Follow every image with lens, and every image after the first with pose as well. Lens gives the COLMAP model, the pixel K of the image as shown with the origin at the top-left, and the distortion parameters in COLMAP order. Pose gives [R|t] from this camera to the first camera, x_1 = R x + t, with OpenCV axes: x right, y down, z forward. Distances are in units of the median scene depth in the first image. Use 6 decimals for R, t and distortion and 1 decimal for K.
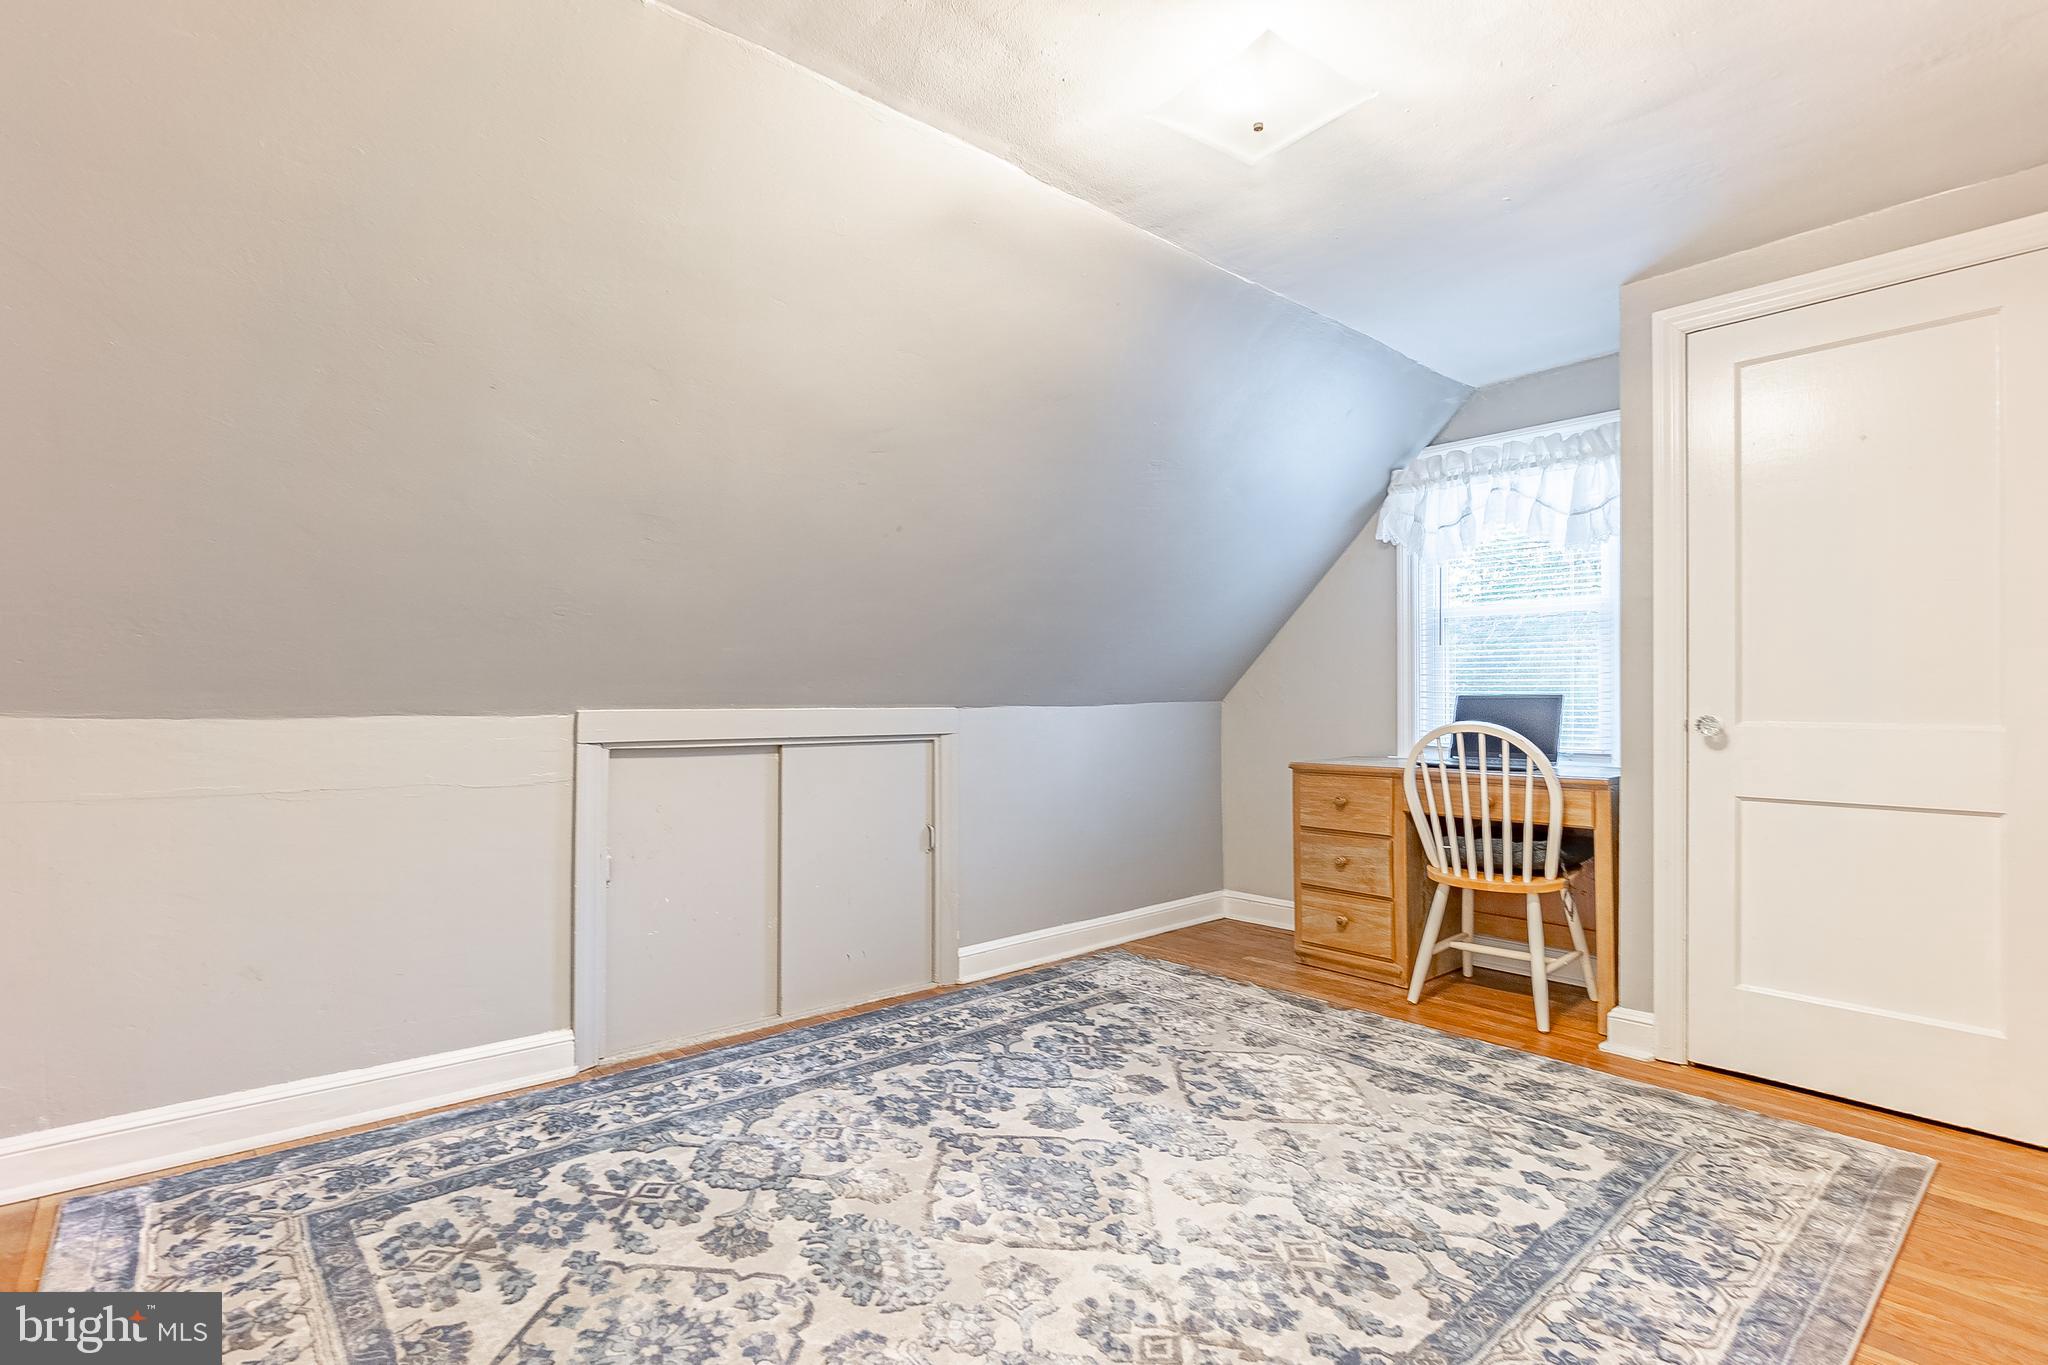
lens RADIAL K [[966.0, 0, 1015.1], [0, 966.0, 681.9], [0, 0, 1]] dist [-0.003005, -0.000338]
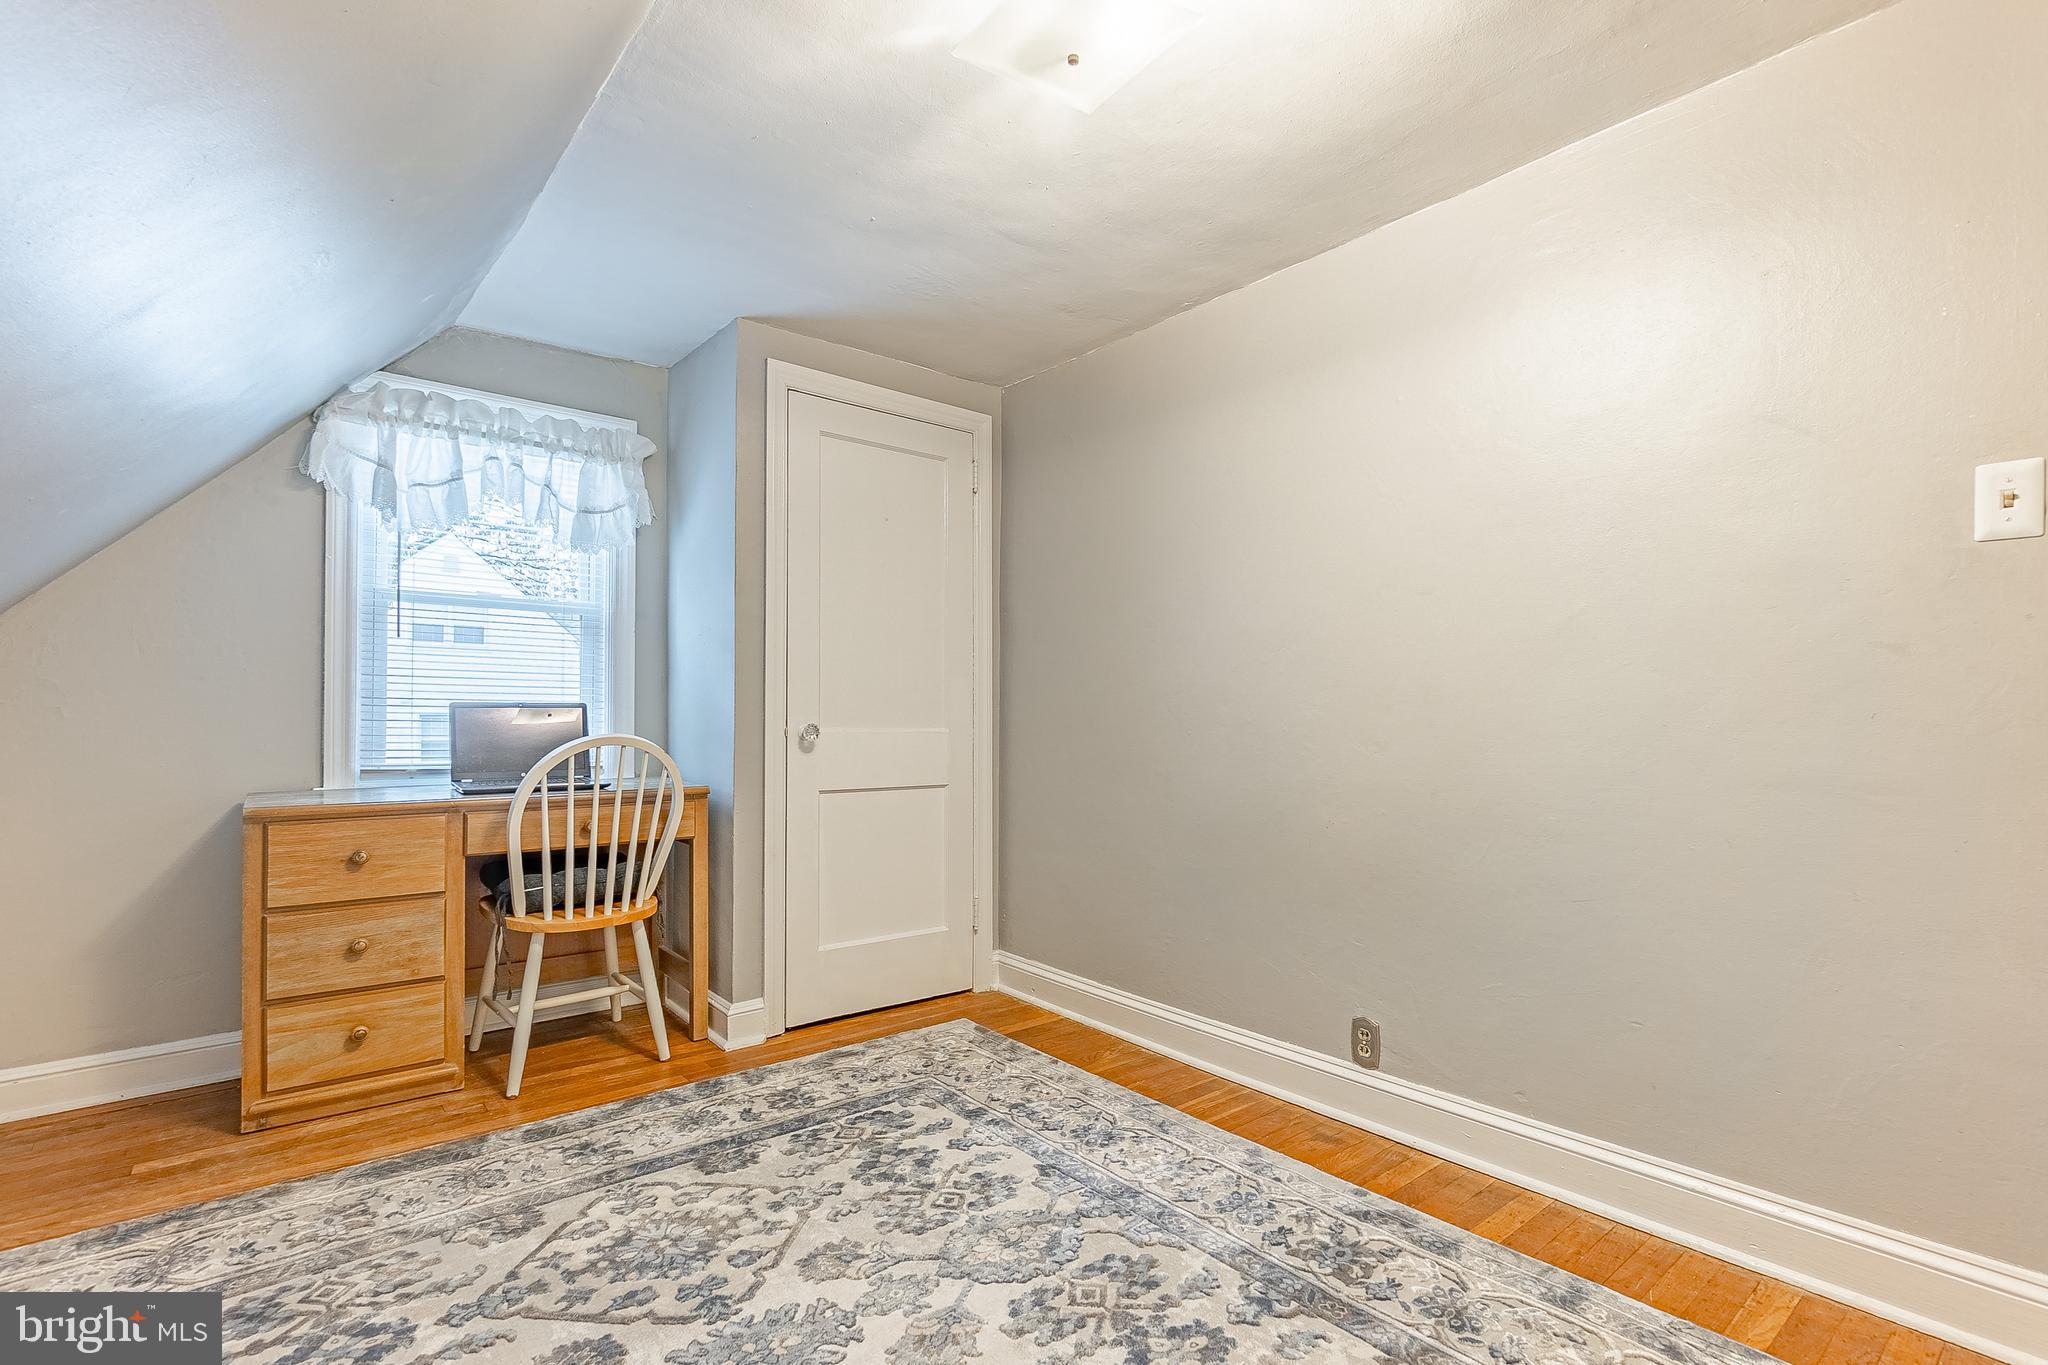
lens RADIAL K [[958.8, 0, 1014.5], [0, 958.8, 700.1], [0, 0, 1]] dist [-0.006645, 0.001521]
pose [[0.037772, 0.017857, 0.999127, -0.415162], [-0.022282, 0.999607, -0.017024, 0.019609], [-0.999038, -0.021620, 0.038155, 0.678469]]
